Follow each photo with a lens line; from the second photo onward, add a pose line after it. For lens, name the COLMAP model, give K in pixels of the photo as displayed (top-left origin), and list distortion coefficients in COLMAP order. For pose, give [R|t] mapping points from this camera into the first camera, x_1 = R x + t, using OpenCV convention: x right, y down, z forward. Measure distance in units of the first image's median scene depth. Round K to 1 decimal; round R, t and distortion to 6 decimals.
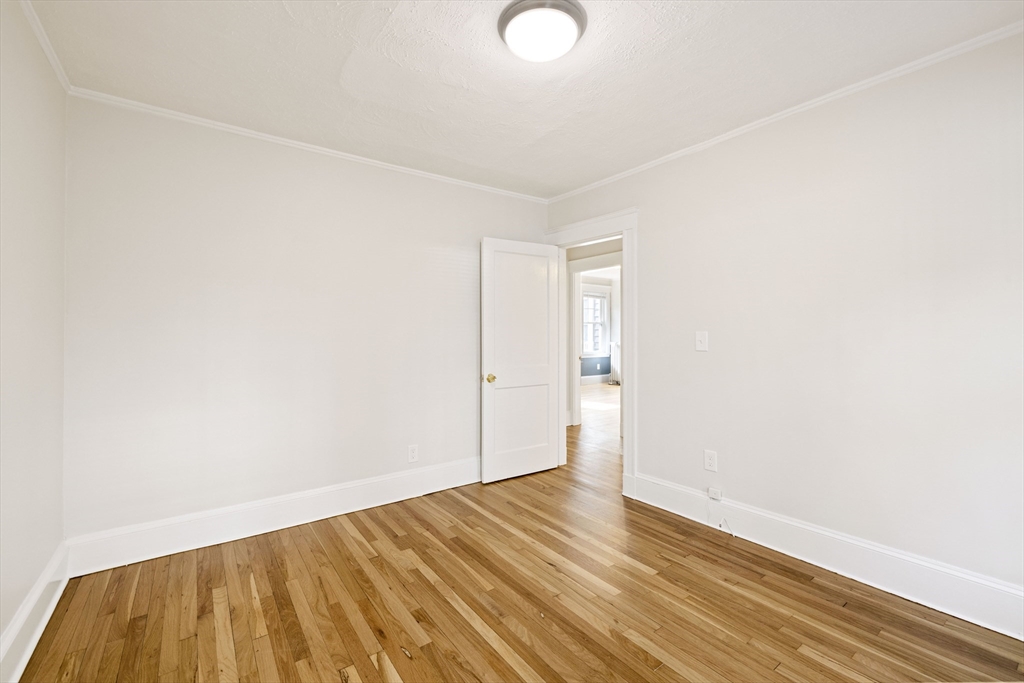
lens RADIAL K [[428.7, 0, 505.1], [0, 428.7, 332.0], [0, 0, 1]] dist [0.000556, 0.000253]
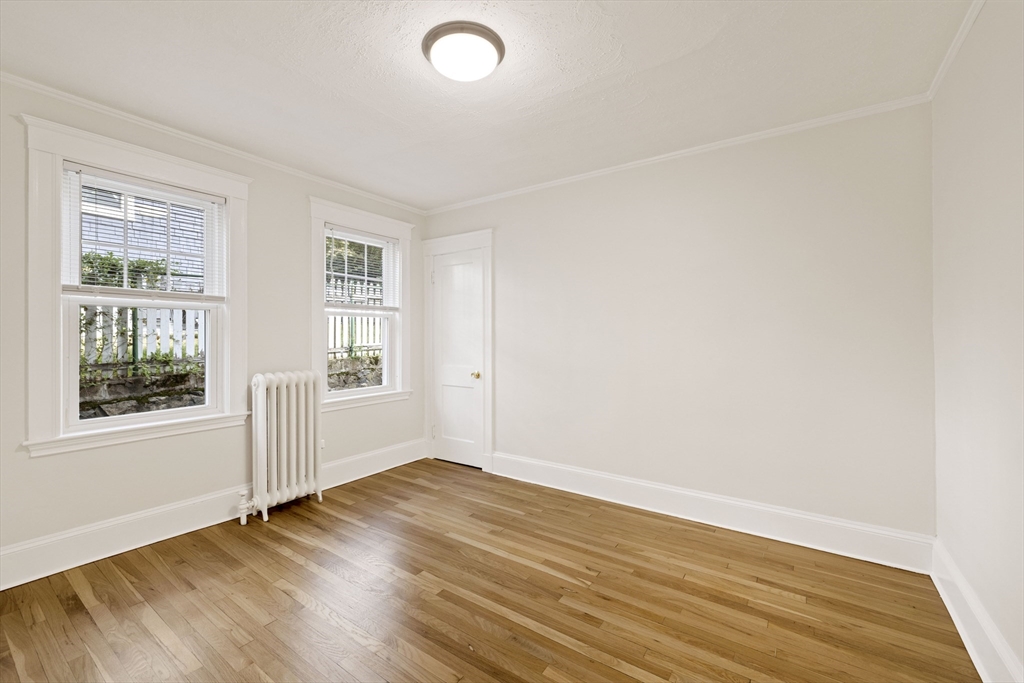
lens RADIAL K [[428.7, 0, 505.1], [0, 428.7, 332.0], [0, 0, 1]] dist [0.000556, 0.000253]
pose [[-0.945831, -0.001691, -0.324655, 0.307419], [0.002350, 0.999925, -0.012055, 0.007823], [0.324651, -0.012165, -0.945756, 1.851759]]
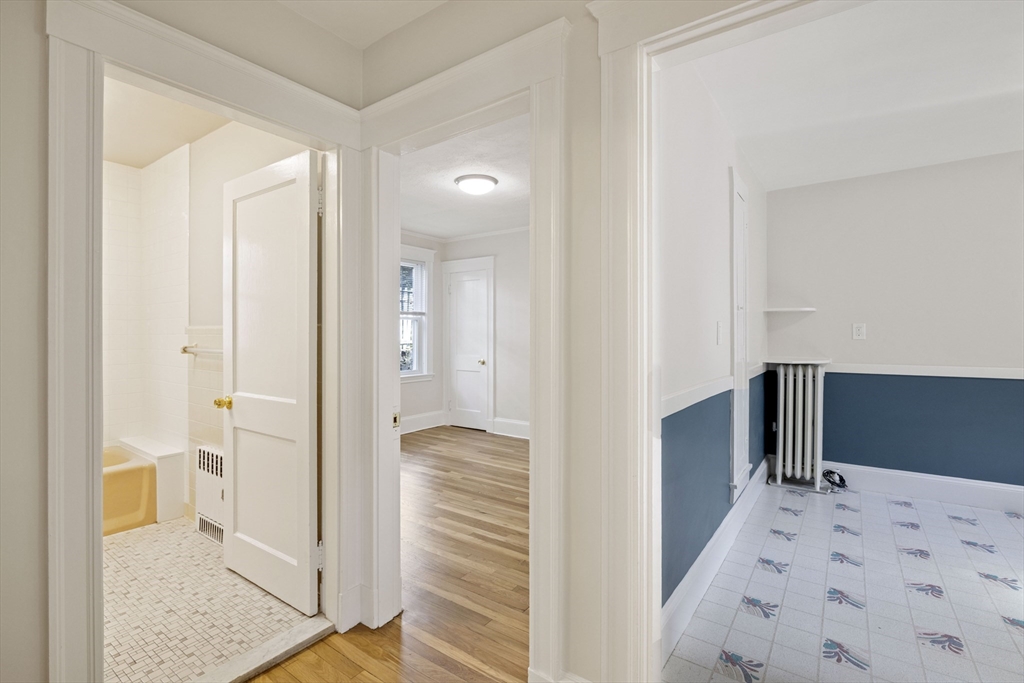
lens RADIAL K [[464.6, 0, 512.8], [0, 464.6, 335.0], [0, 0, 1]] dist [-0.000006, 0.000031]
pose [[-0.945769, -0.001004, -0.324839, 0.569917], [-0.000224, 0.999997, -0.002437, 0.018031], [0.324841, -0.002232, -0.945766, 2.806020]]
